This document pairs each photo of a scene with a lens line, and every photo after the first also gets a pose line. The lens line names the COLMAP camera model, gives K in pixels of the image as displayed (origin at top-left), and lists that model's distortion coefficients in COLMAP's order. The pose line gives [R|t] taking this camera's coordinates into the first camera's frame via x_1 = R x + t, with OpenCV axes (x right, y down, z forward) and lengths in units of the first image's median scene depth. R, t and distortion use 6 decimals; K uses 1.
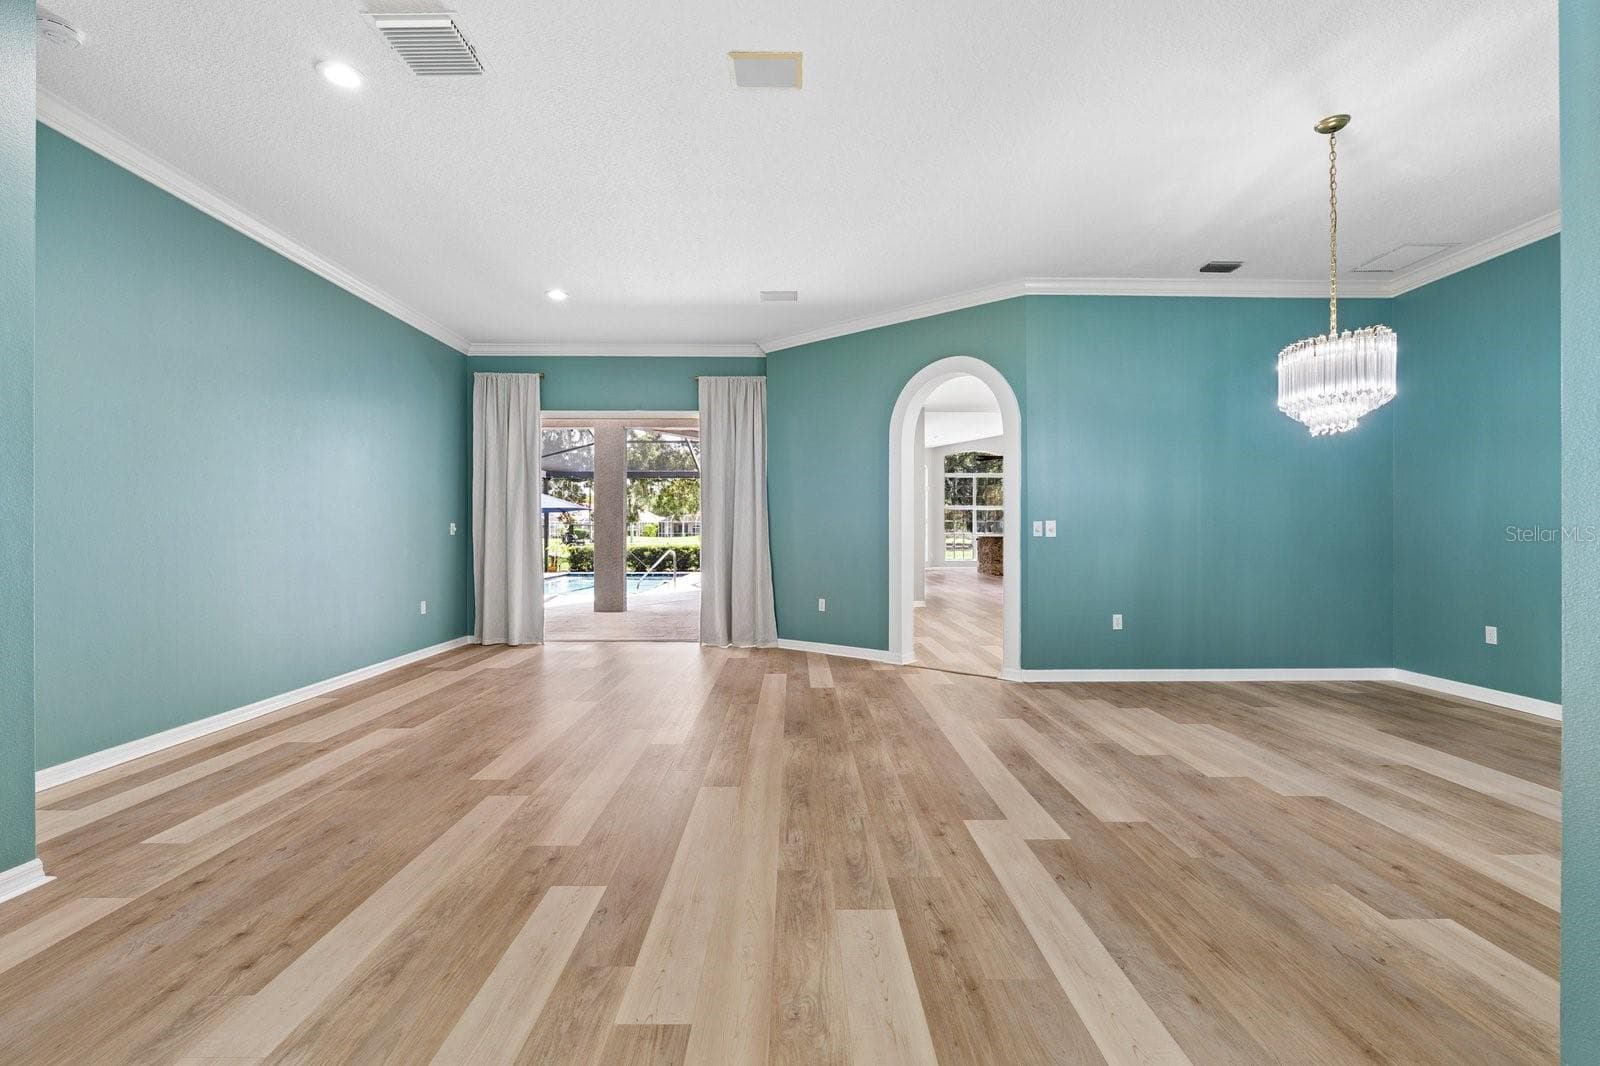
lens RADIAL K [[734.8, 0, 800.7], [0, 734.8, 530.7], [0, 0, 1]] dist [-0.000051, -0.000279]
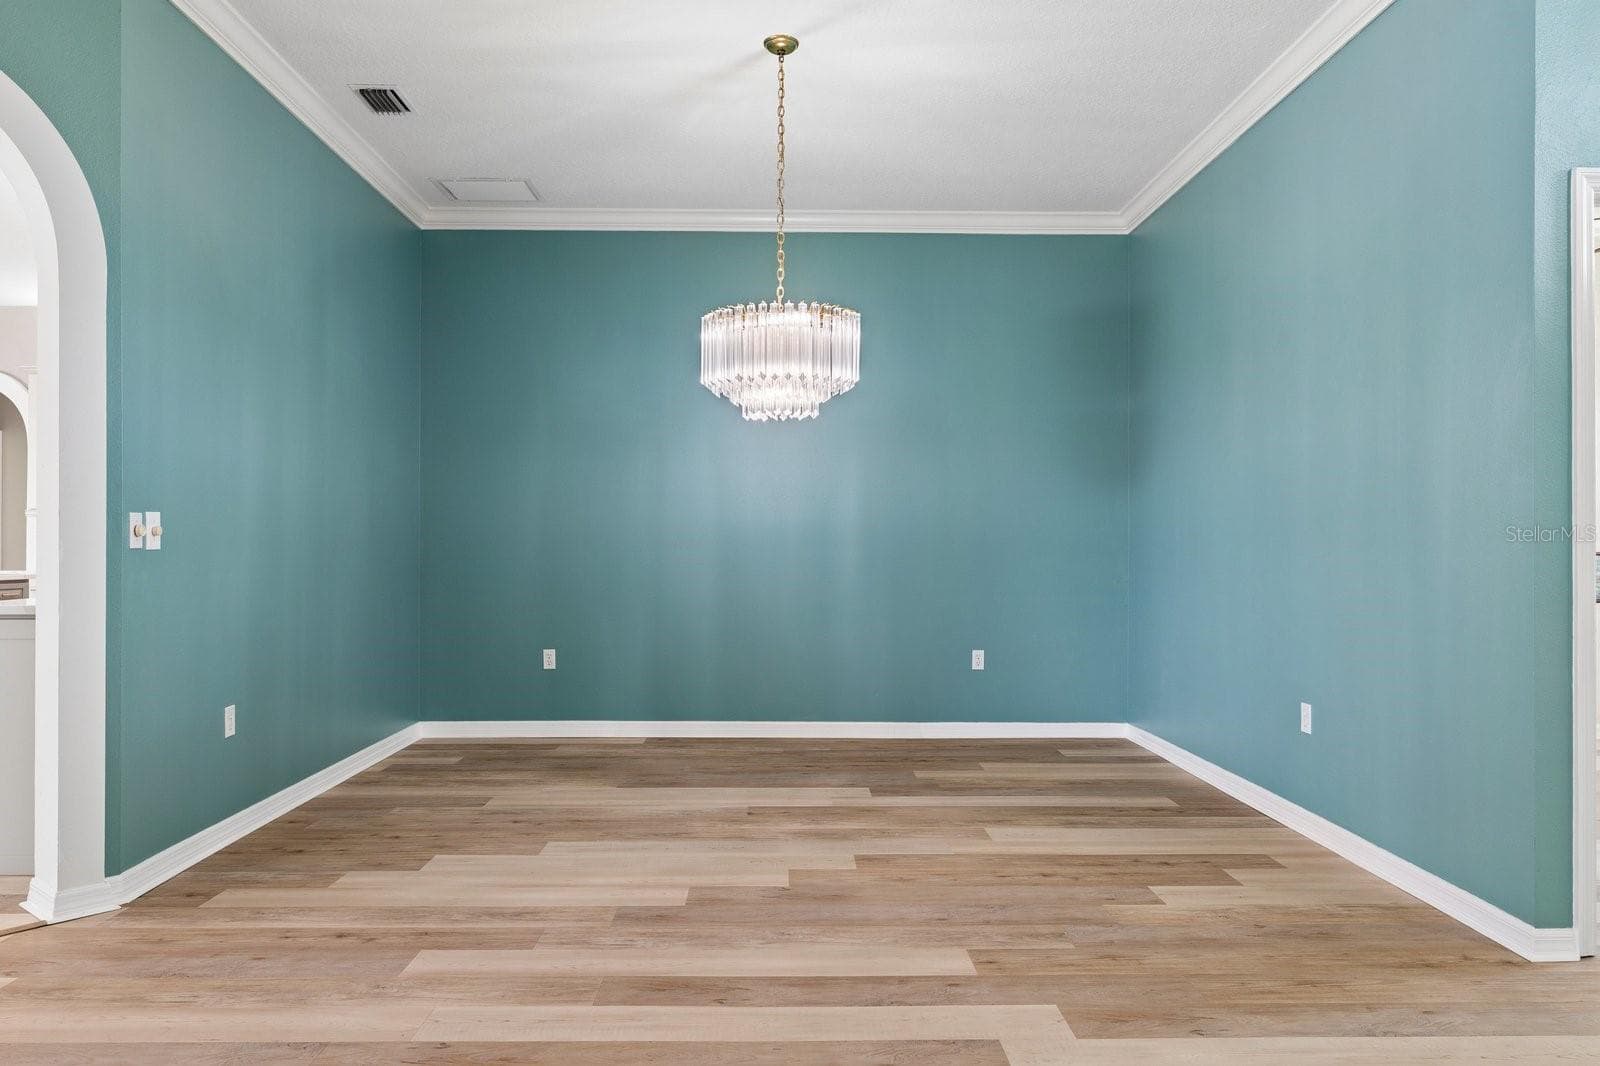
lens RADIAL K [[1071.4, 0, 801.0], [0, 1071.4, 539.4], [0, 0, 1]] dist [-0.004180, -0.000972]
pose [[-0.031013, 0.004861, 0.999507, -0.499645], [-0.005376, 0.999973, -0.005030, 0.006823], [-0.999505, -0.005529, -0.030986, 1.073381]]
